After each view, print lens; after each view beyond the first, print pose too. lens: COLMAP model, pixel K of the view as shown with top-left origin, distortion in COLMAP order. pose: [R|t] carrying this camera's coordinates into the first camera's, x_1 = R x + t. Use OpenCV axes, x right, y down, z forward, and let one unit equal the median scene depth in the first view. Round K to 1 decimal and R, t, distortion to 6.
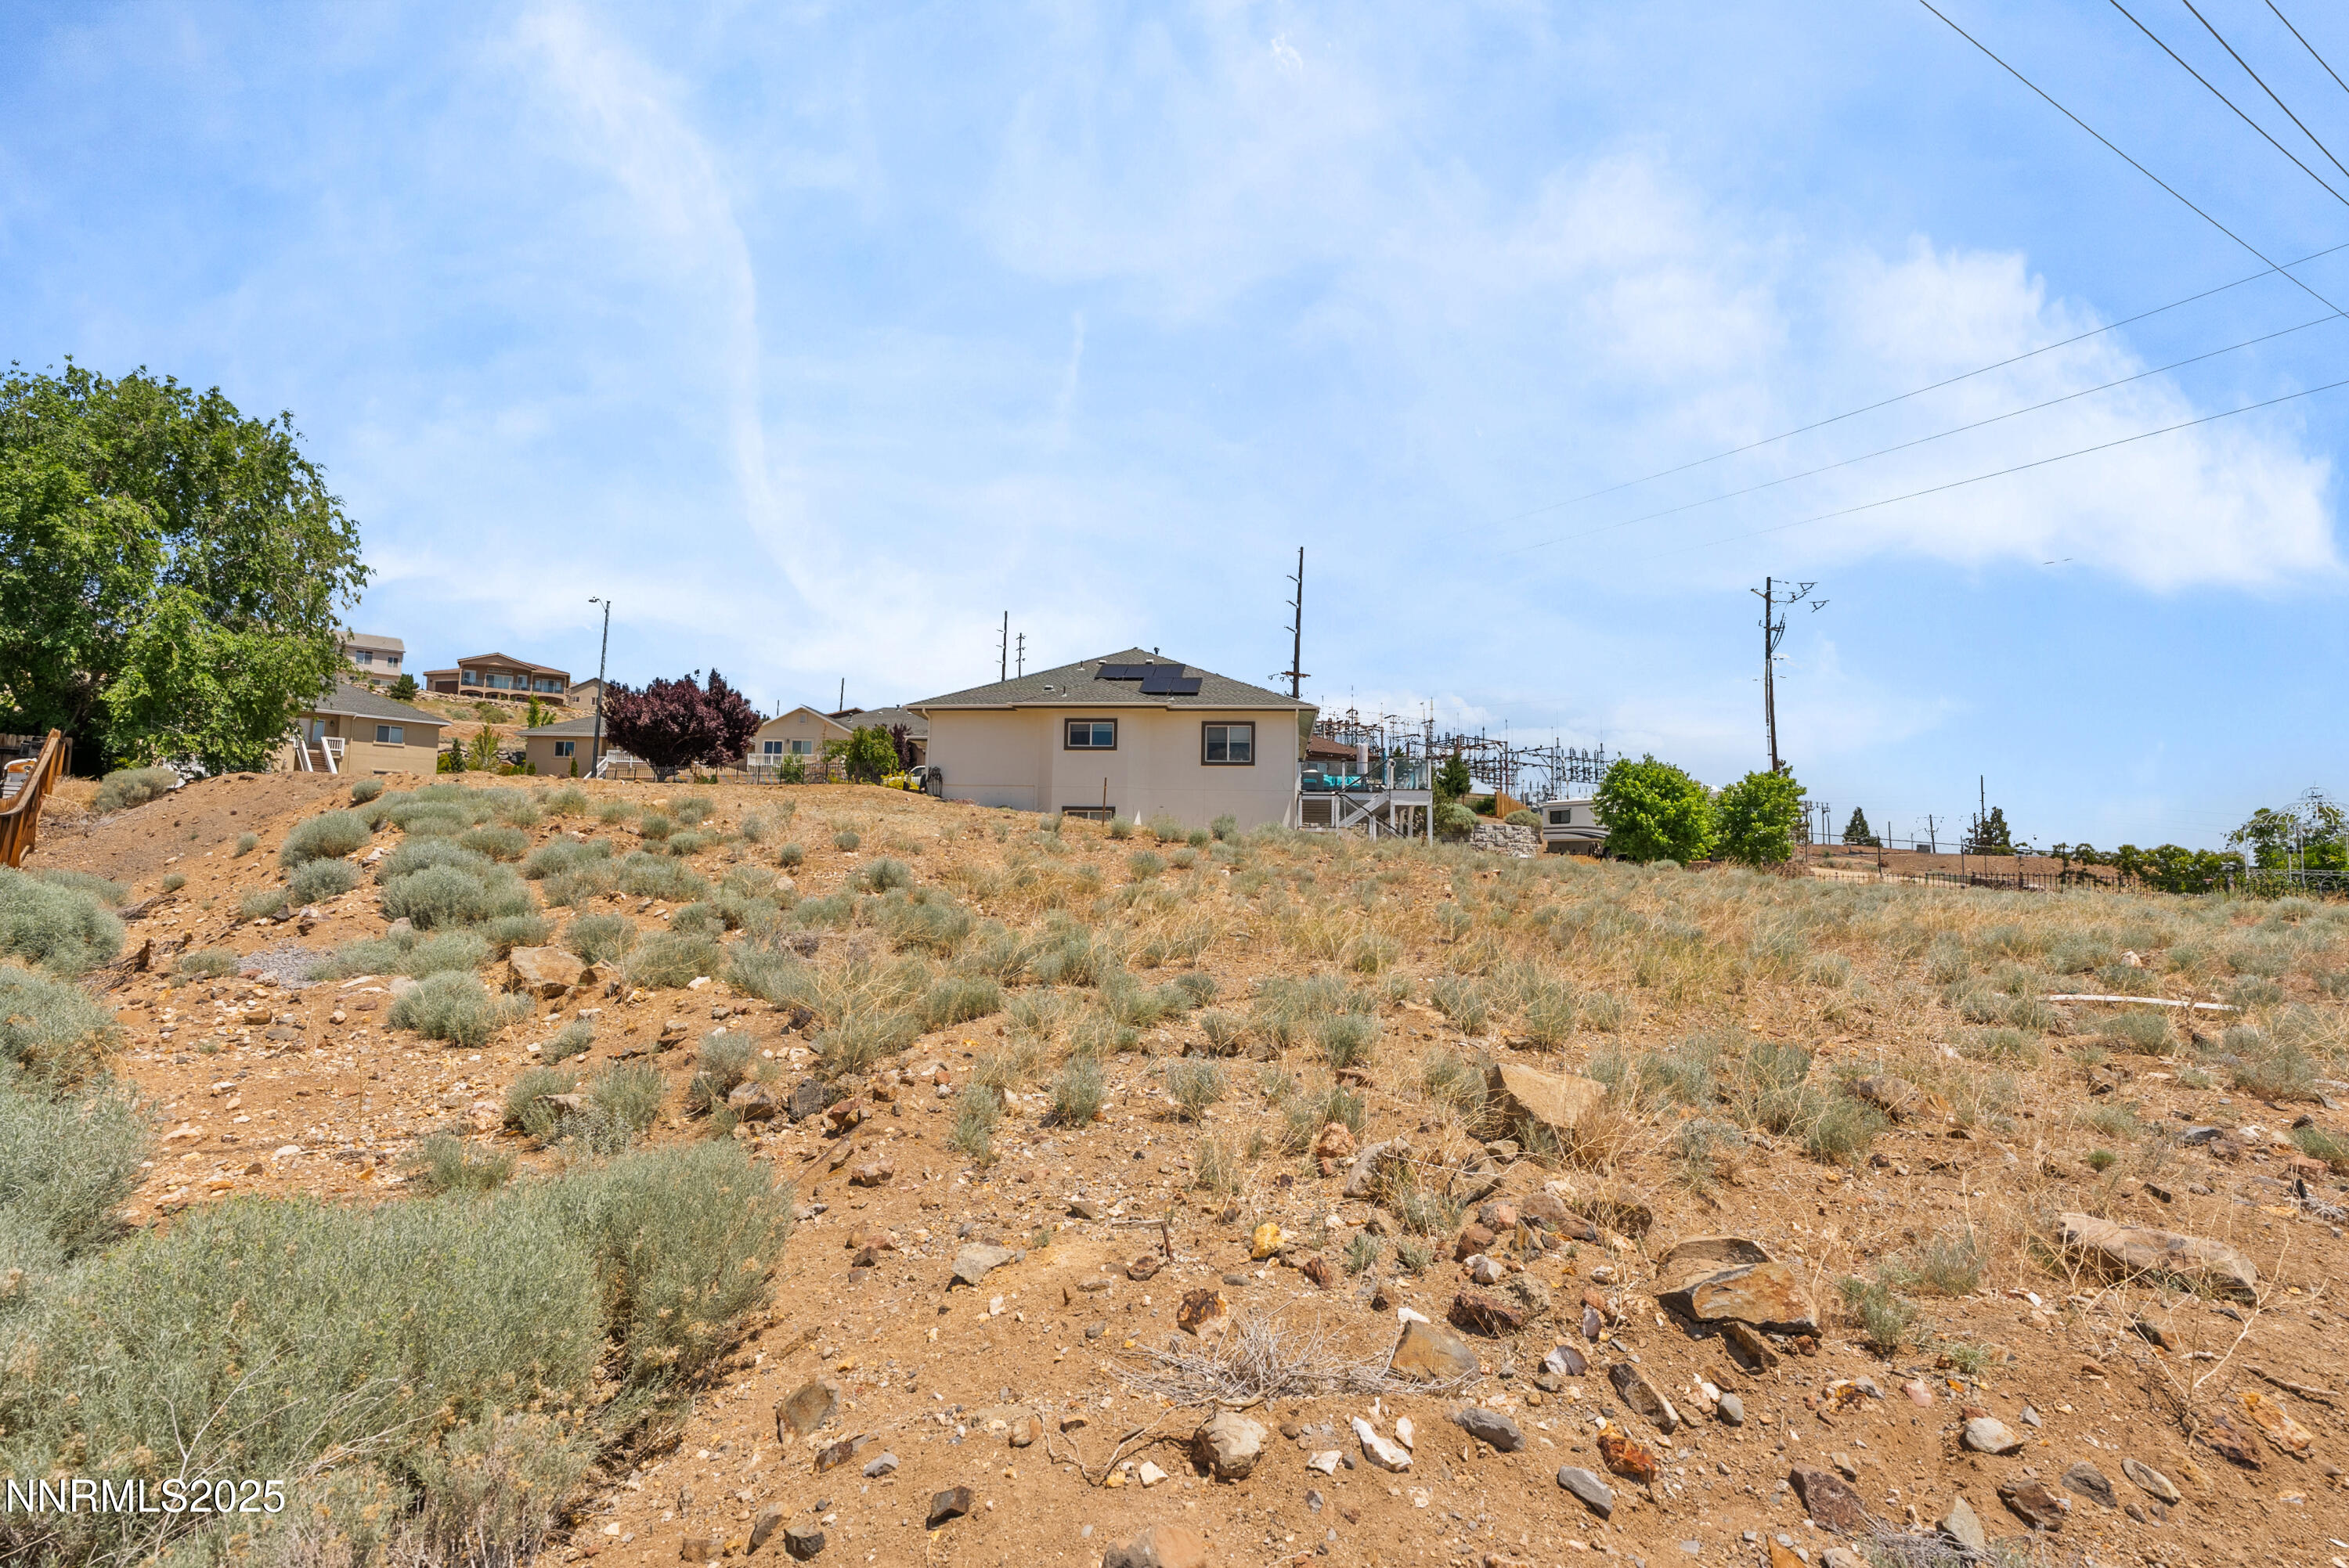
lens RADIAL K [[1060.1, 0, 1173.0], [0, 1060.1, 771.5], [0, 0, 1]] dist [-0.003036, 0.000094]
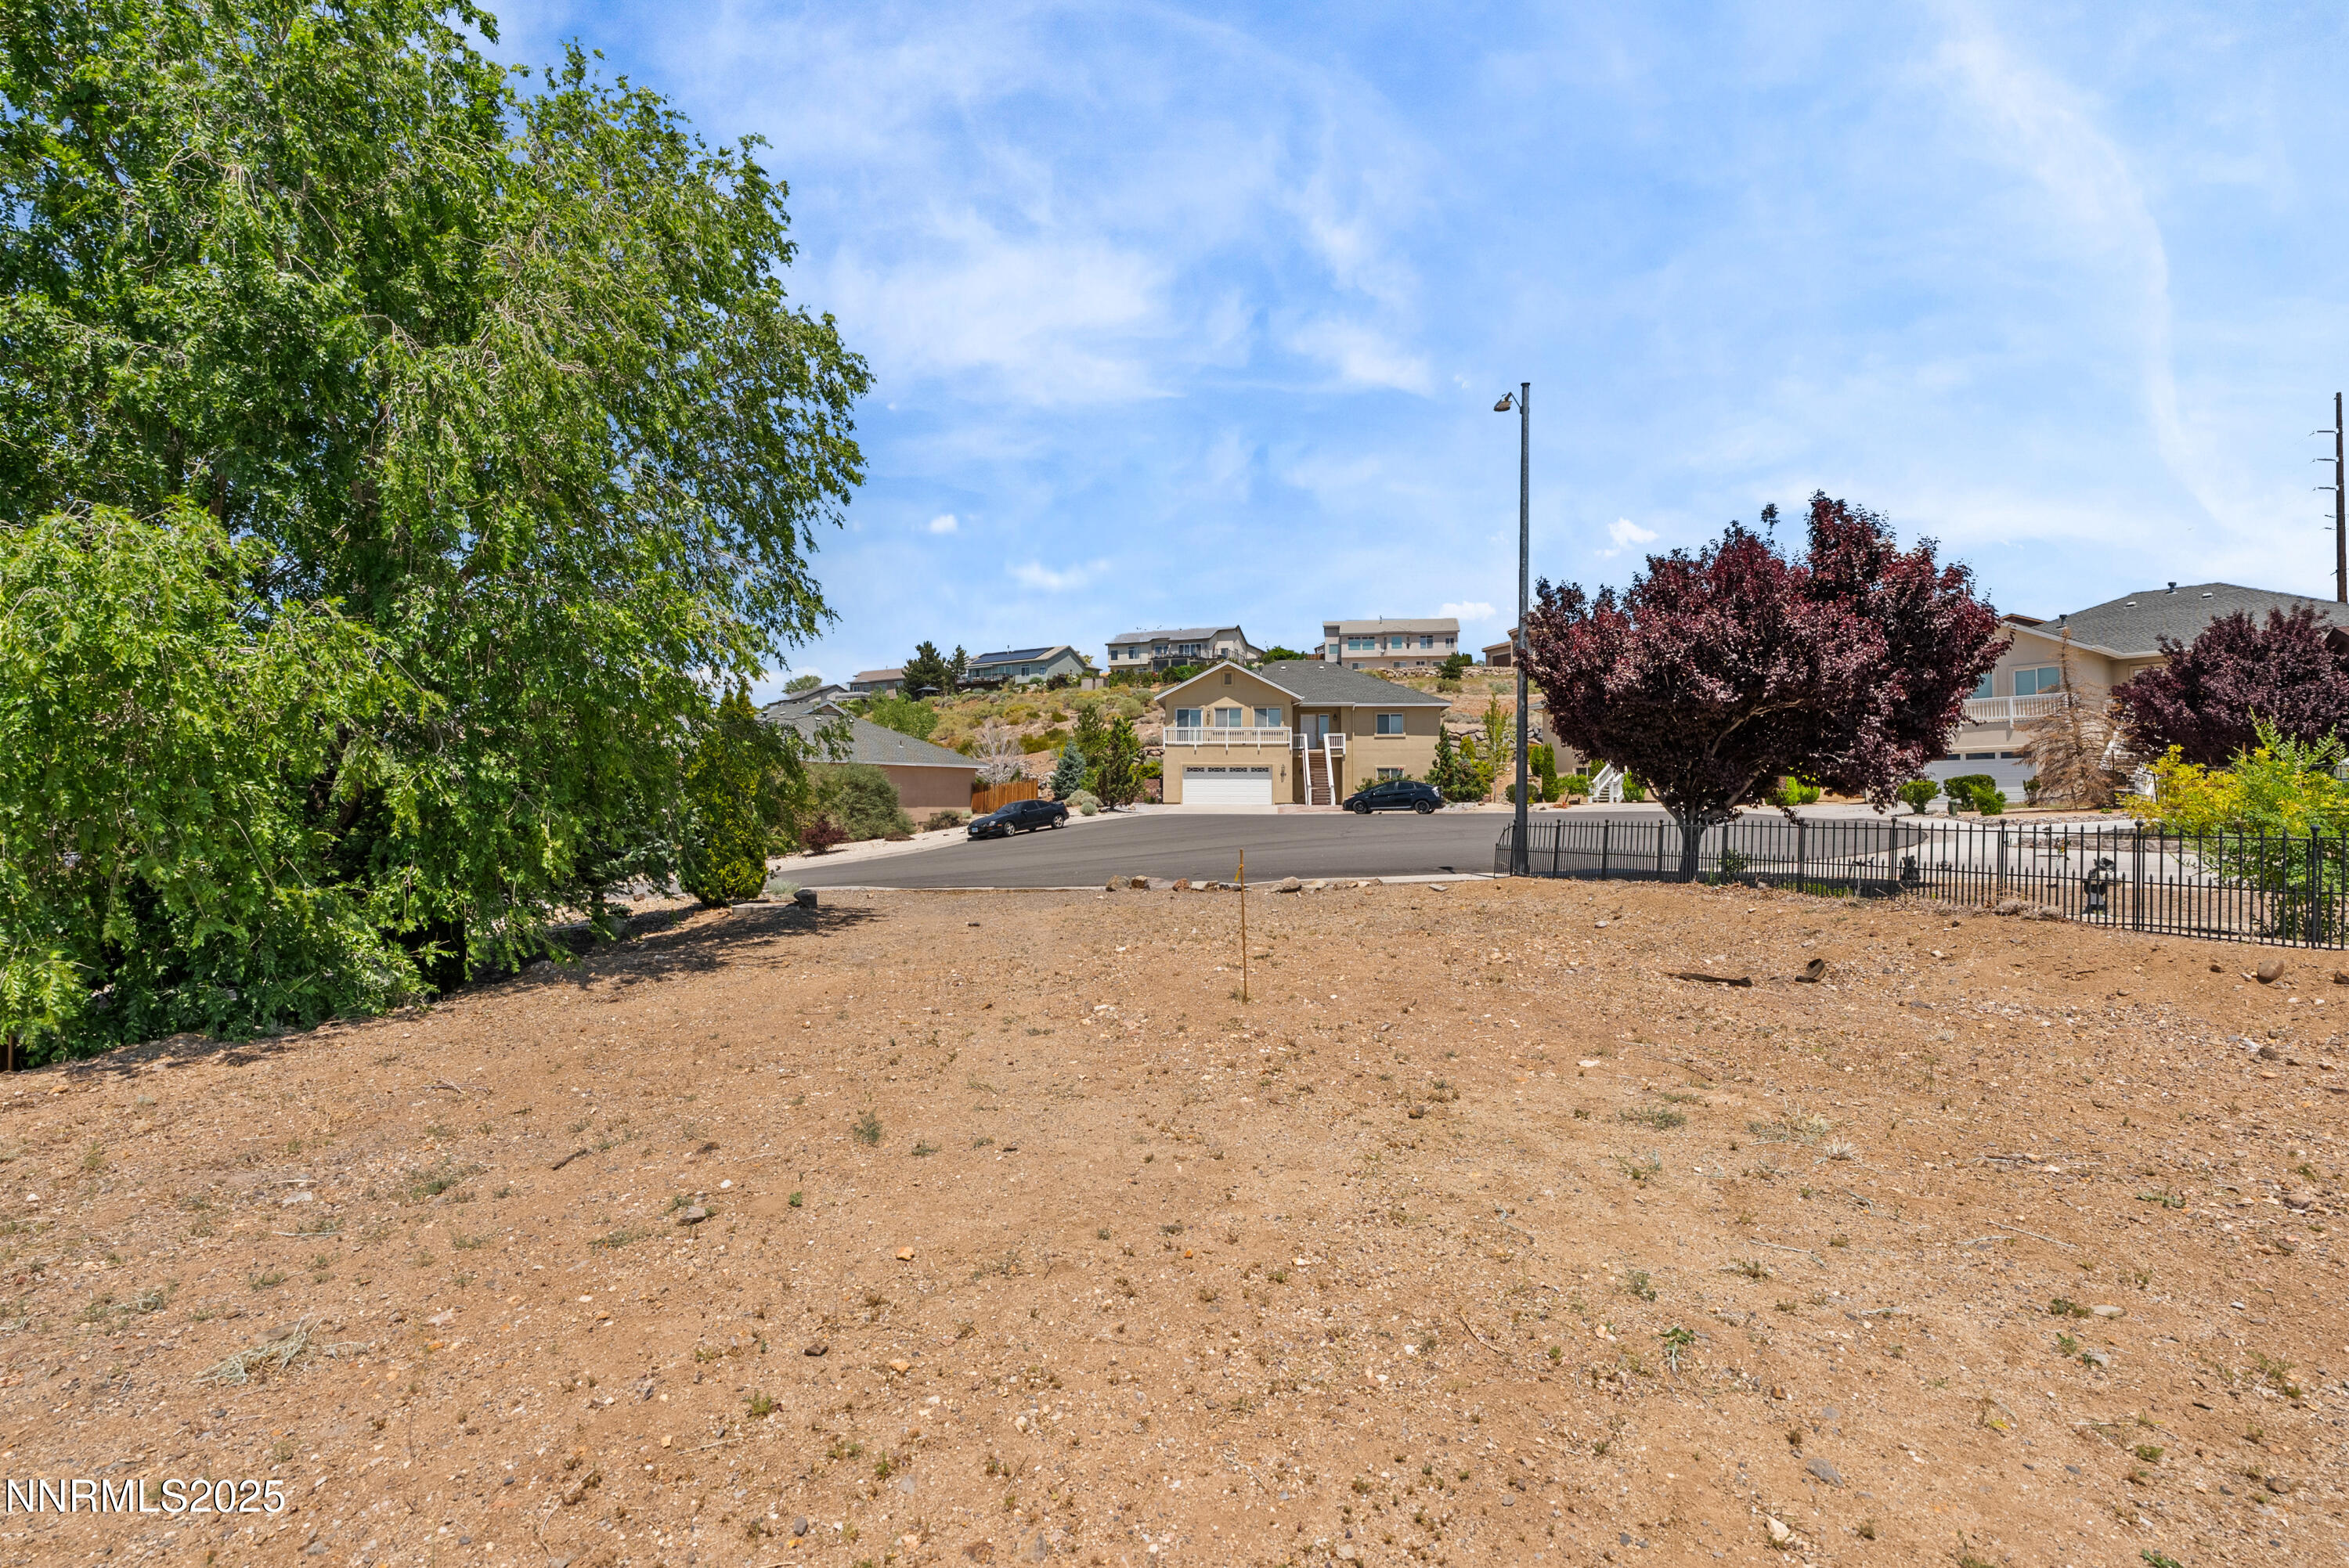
lens RADIAL K [[1060.1, 0, 1173.0], [0, 1060.1, 771.5], [0, 0, 1]] dist [-0.003036, 0.000094]
pose [[0.591102, -0.042811, -0.805460, -0.310630], [0.080864, 0.996705, 0.006368, -0.031296], [0.802533, -0.068896, 0.592616, 0.677741]]
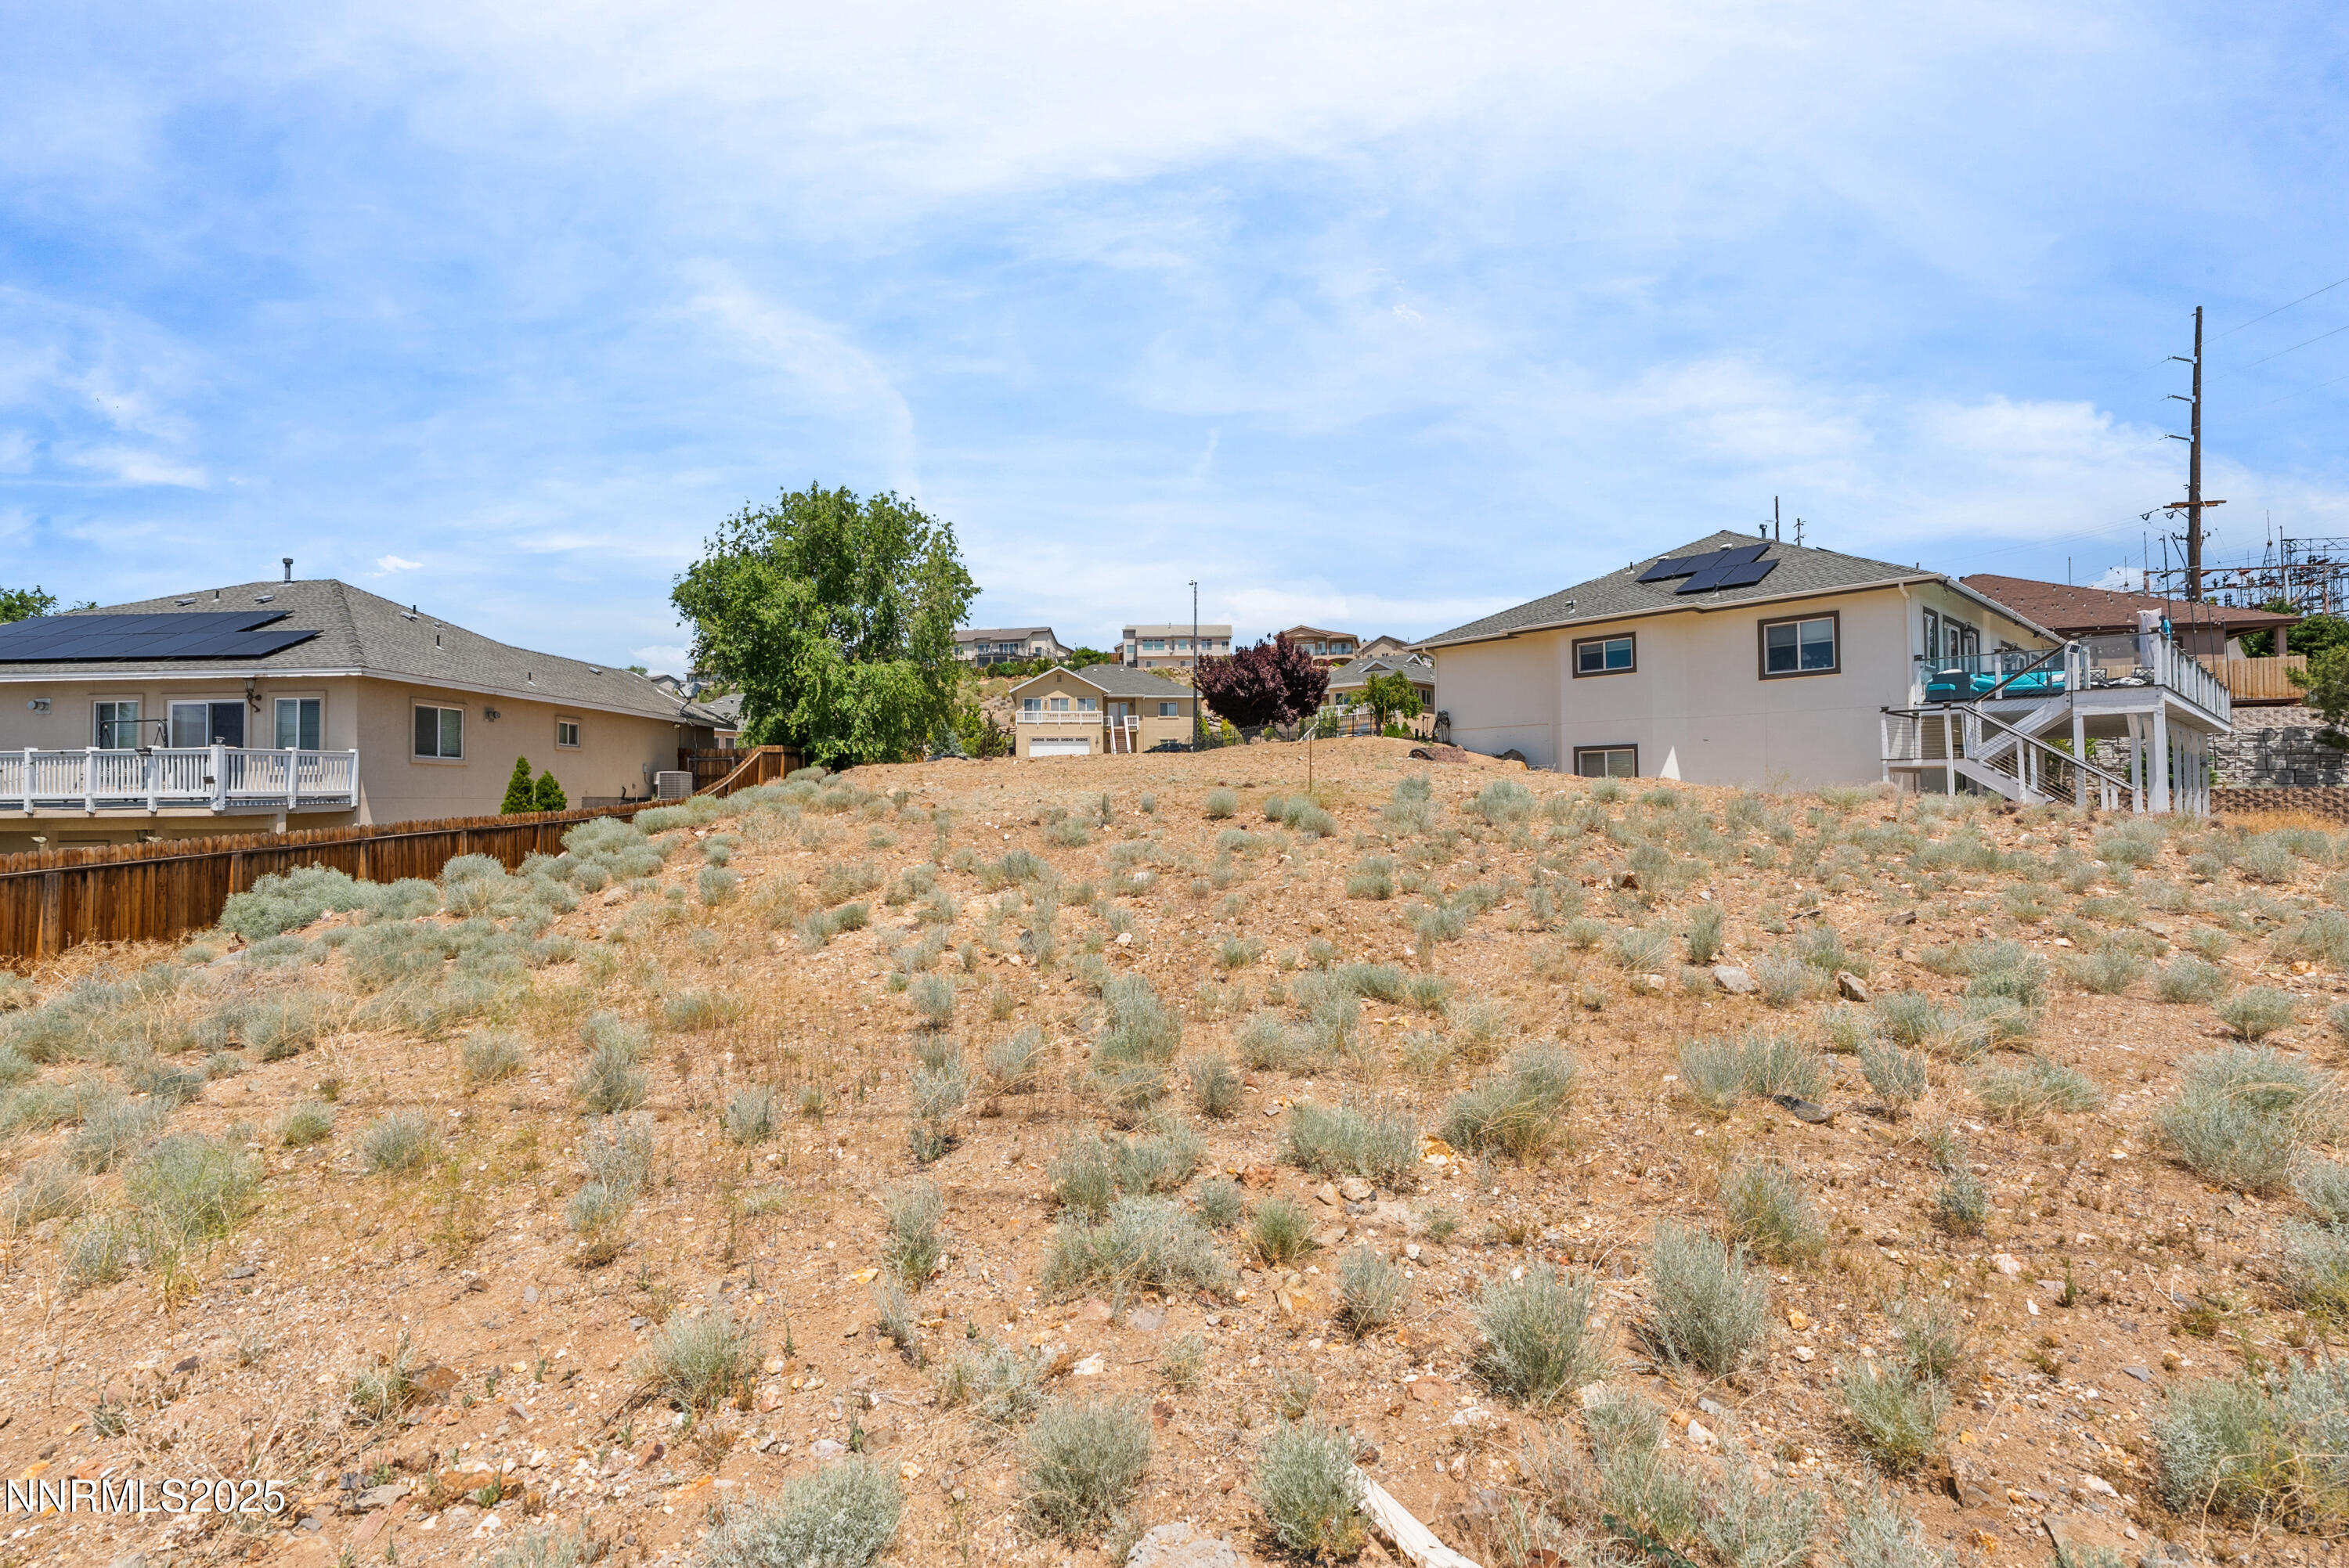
lens RADIAL K [[1060.1, 0, 1173.0], [0, 1060.1, 771.5], [0, 0, 1]] dist [-0.003036, 0.000094]
pose [[0.731291, -0.041454, -0.680805, 0.206327], [0.085097, 0.995897, 0.030769, 0.000037], [0.676736, -0.080435, 0.731818, 0.162907]]
